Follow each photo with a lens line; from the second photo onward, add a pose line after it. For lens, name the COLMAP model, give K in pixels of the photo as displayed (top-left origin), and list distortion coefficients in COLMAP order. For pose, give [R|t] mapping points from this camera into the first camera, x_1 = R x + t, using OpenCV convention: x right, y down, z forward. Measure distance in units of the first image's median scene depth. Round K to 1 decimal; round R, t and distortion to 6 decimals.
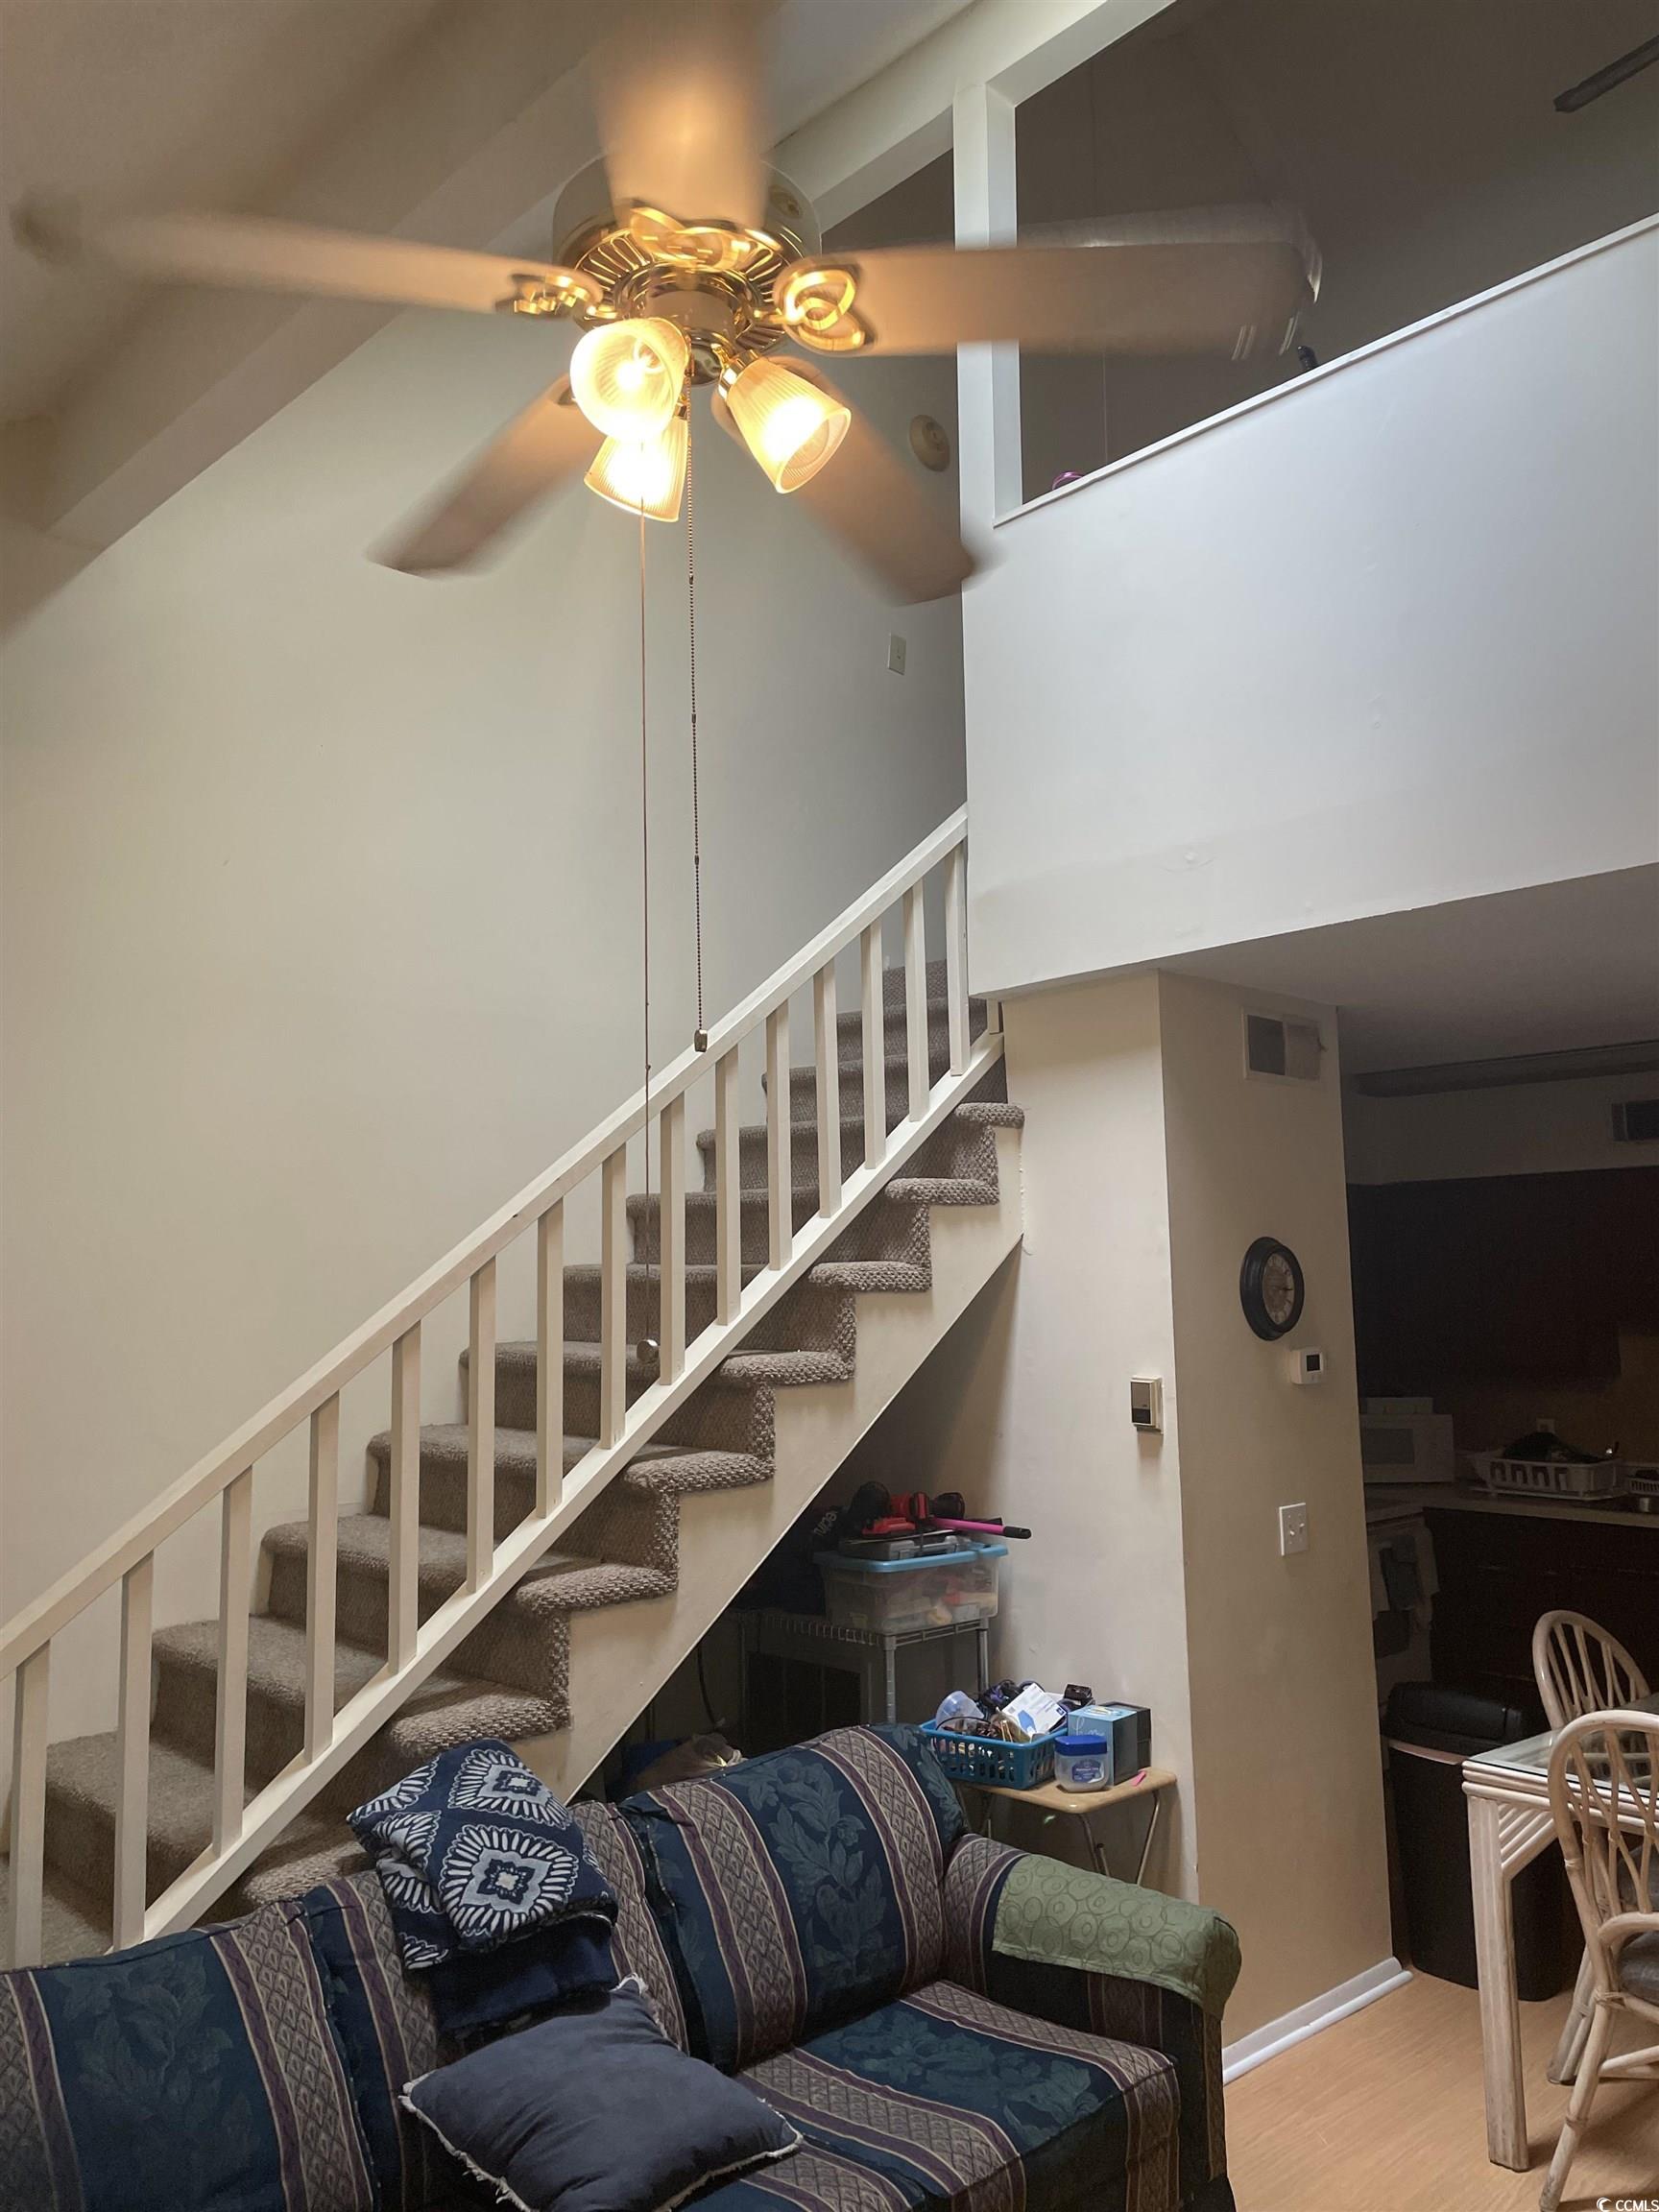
lens RADIAL K [[1641.9, 0, 862.2], [0, 1641.9, 1107.8], [0, 0, 1]] dist [0.079499, -0.109926]
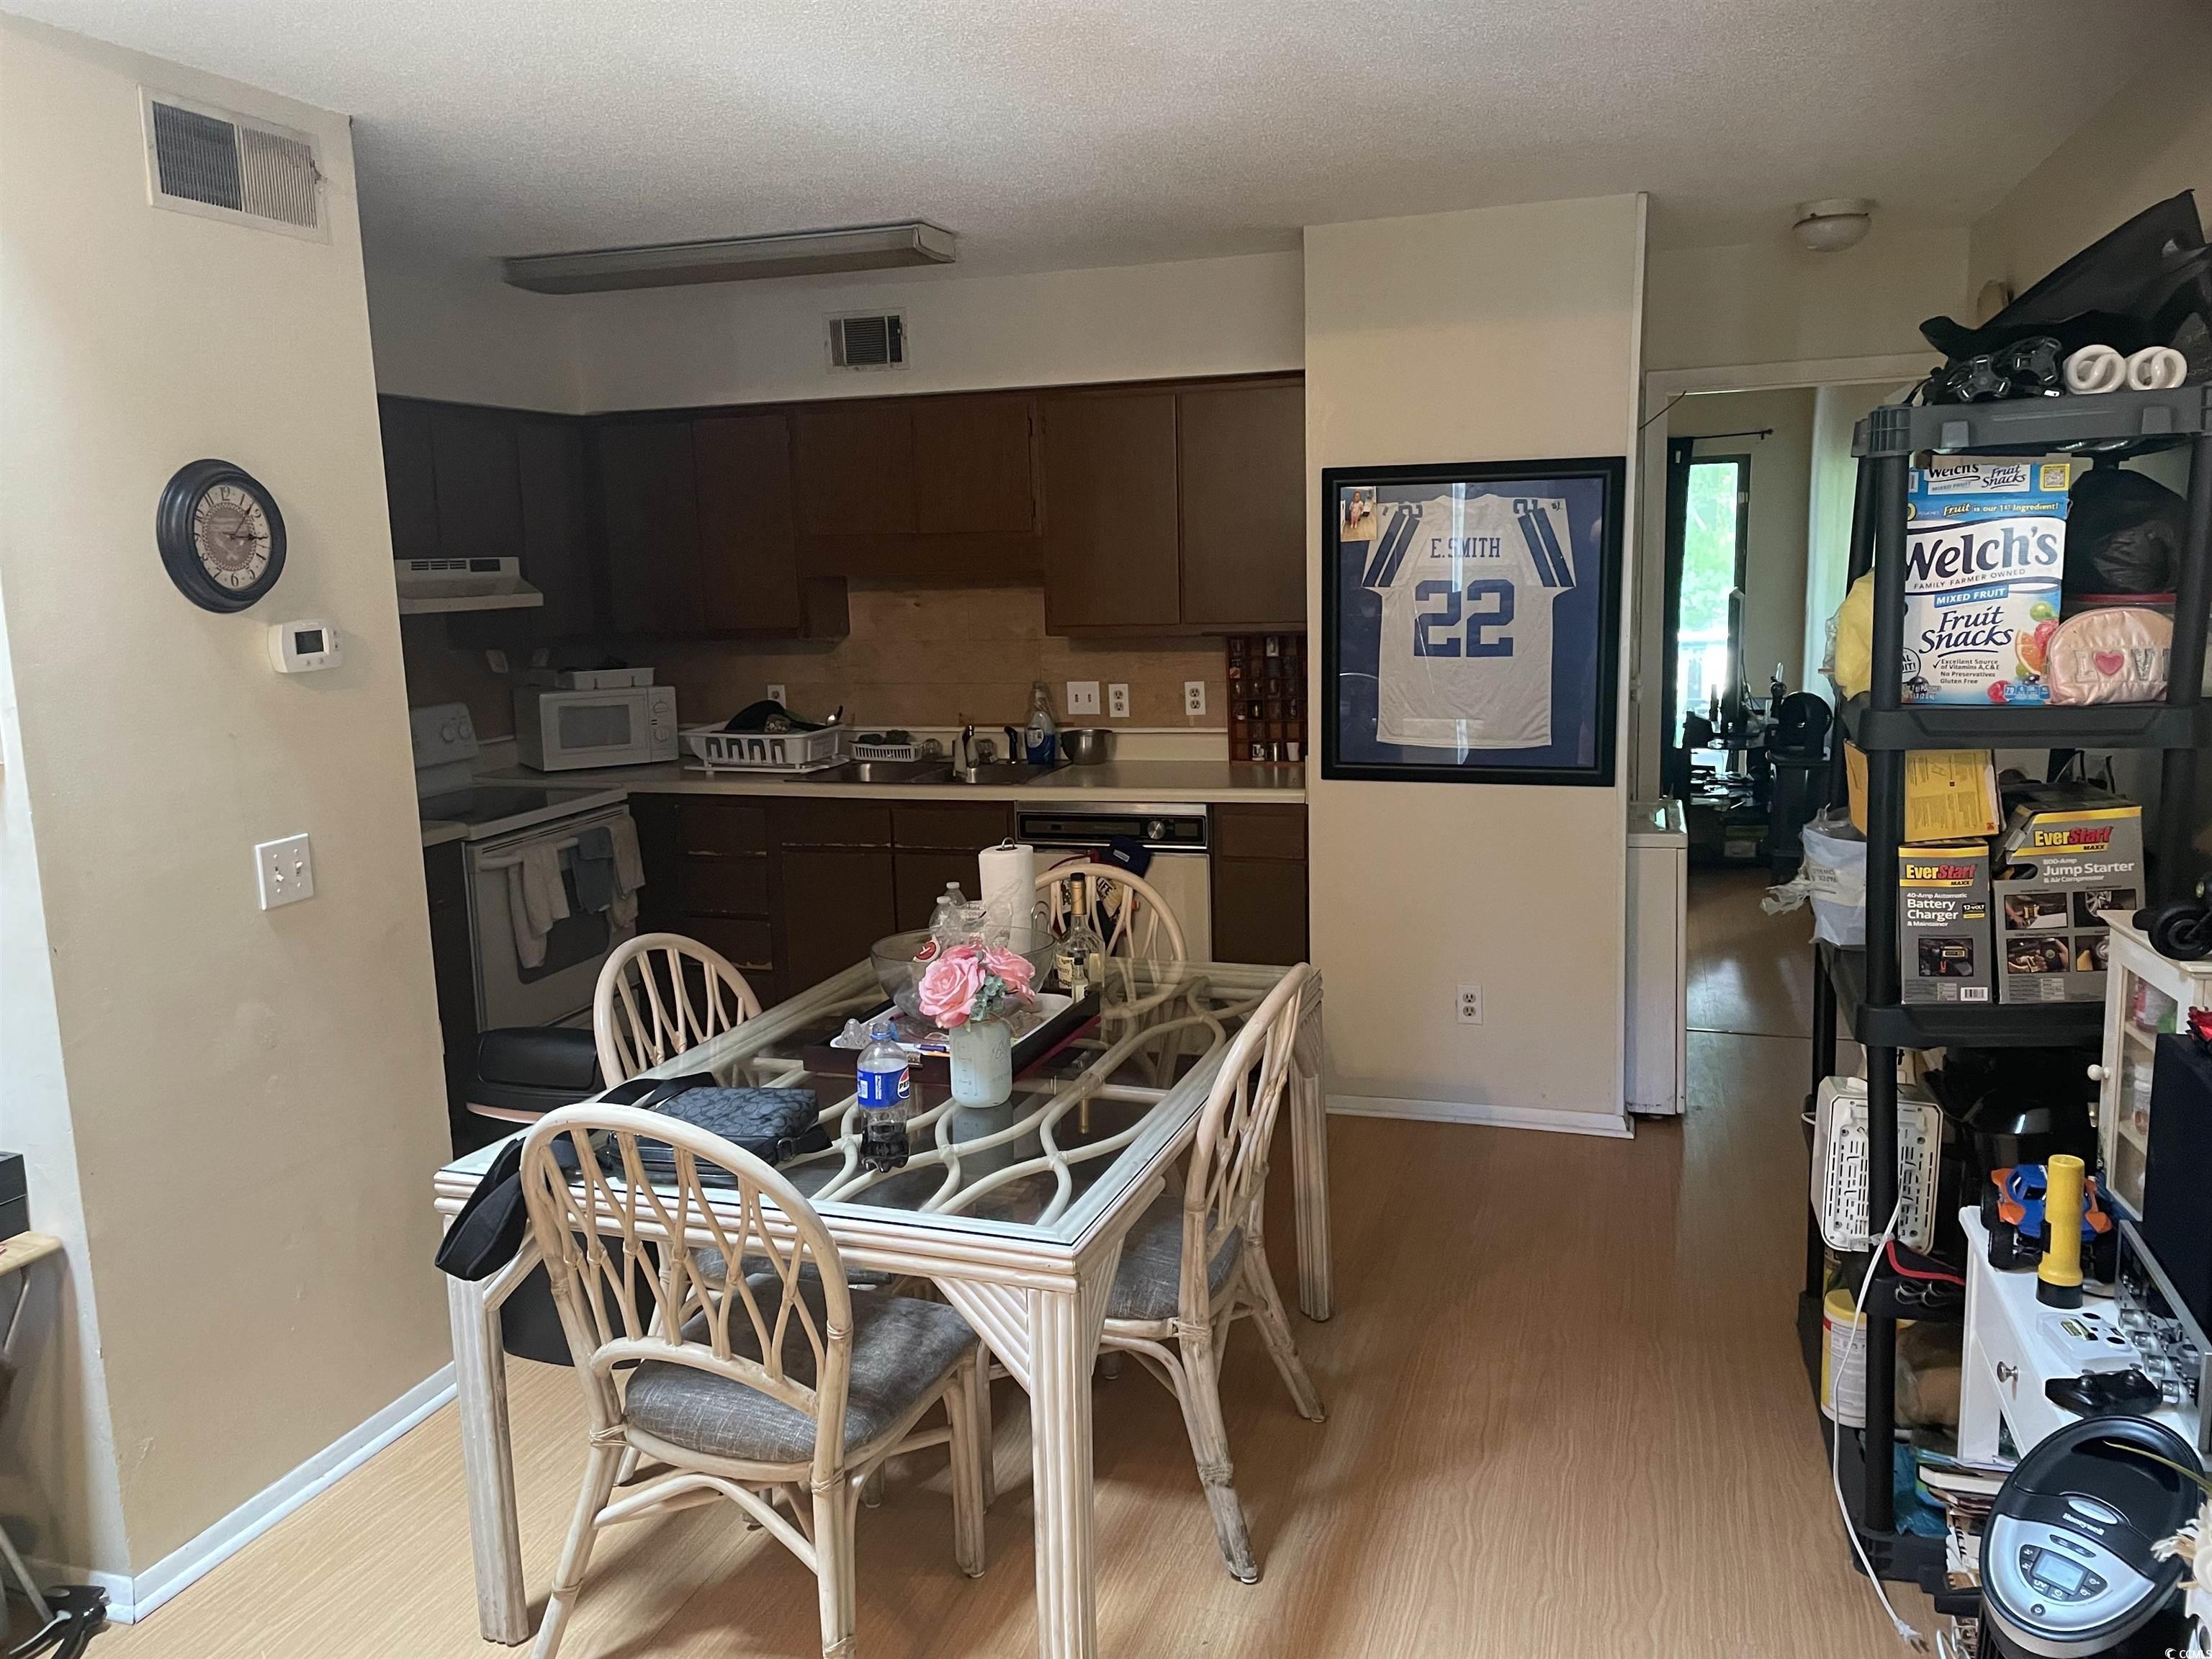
lens RADIAL K [[1641.9, 0, 1095.4], [0, 1641.9, 825.2], [0, 0, 1]] dist [0.079499, -0.109926]
pose [[0.883916, -0.087847, 0.459320, 0.240660], [-0.039934, 0.964431, 0.261302, 0.031024], [-0.465937, -0.249311, 0.848968, 0.223374]]
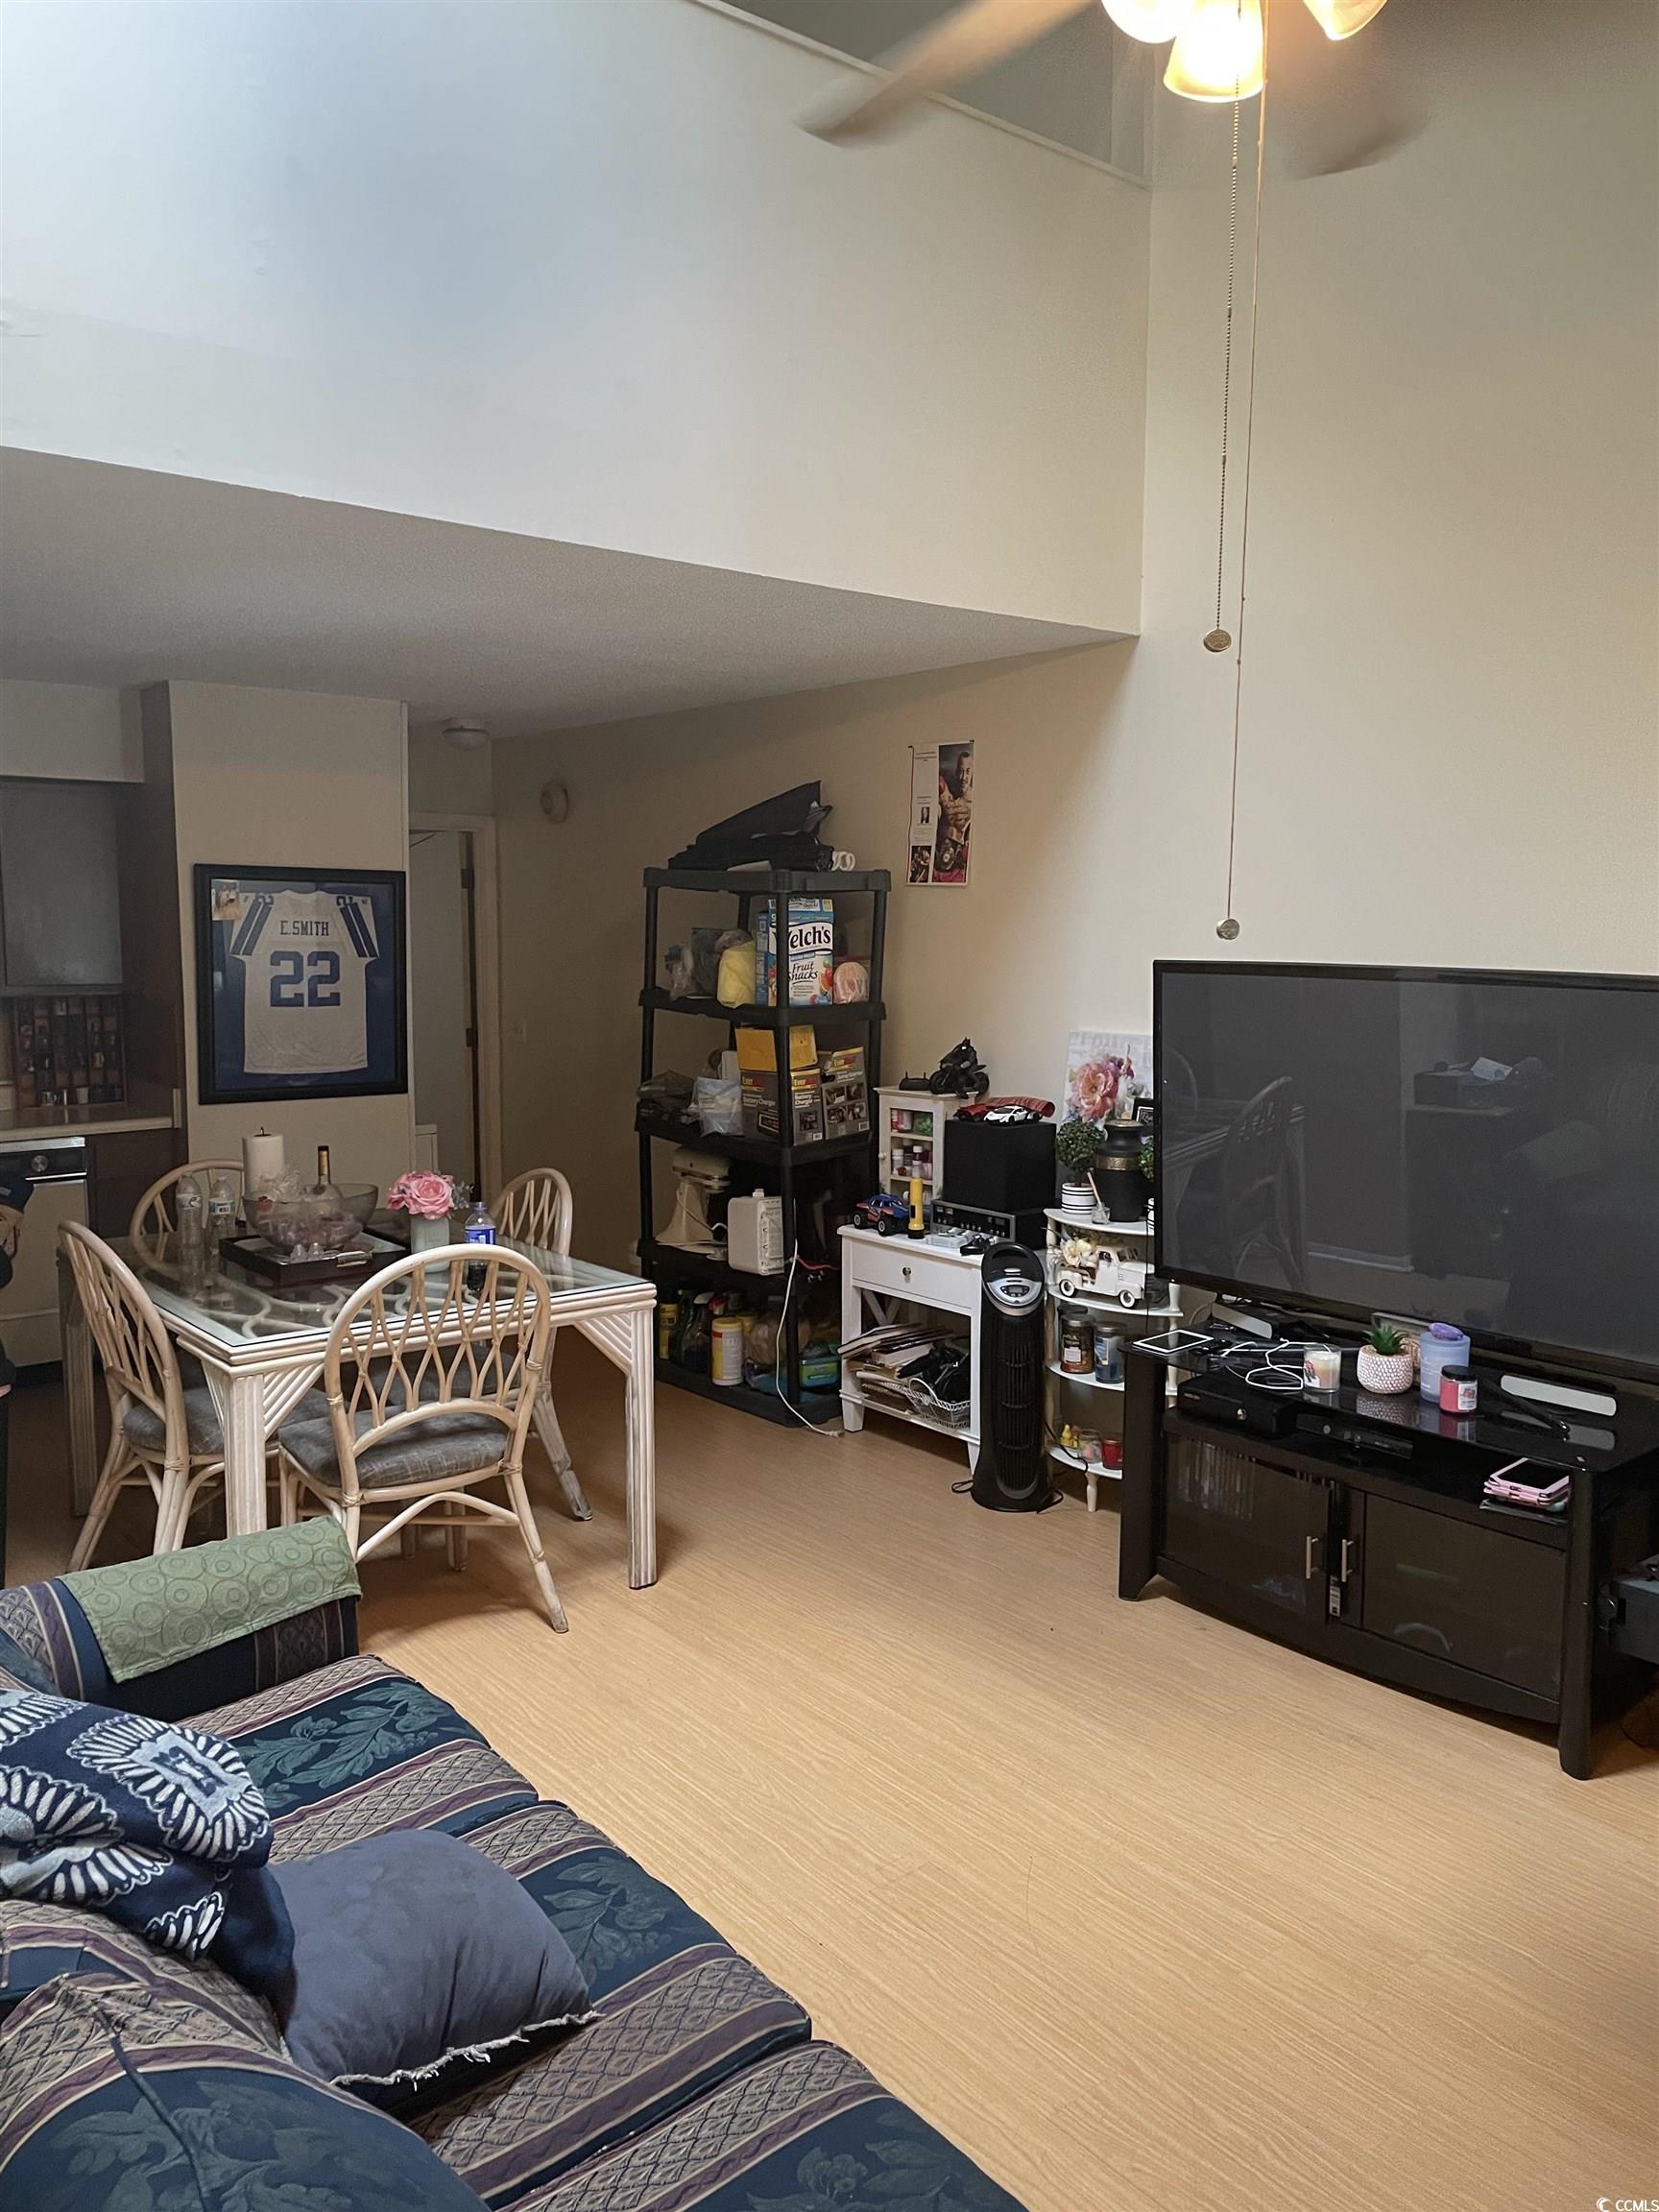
lens RADIAL K [[1641.9, 0, 862.2], [0, 1641.9, 1107.8], [0, 0, 1]] dist [0.079499, -0.109926]
pose [[0.069140, -0.095689, 0.993007, -0.510693], [-0.121510, 0.987170, 0.103586, 0.072717], [-0.990179, -0.127822, 0.056626, 0.468274]]
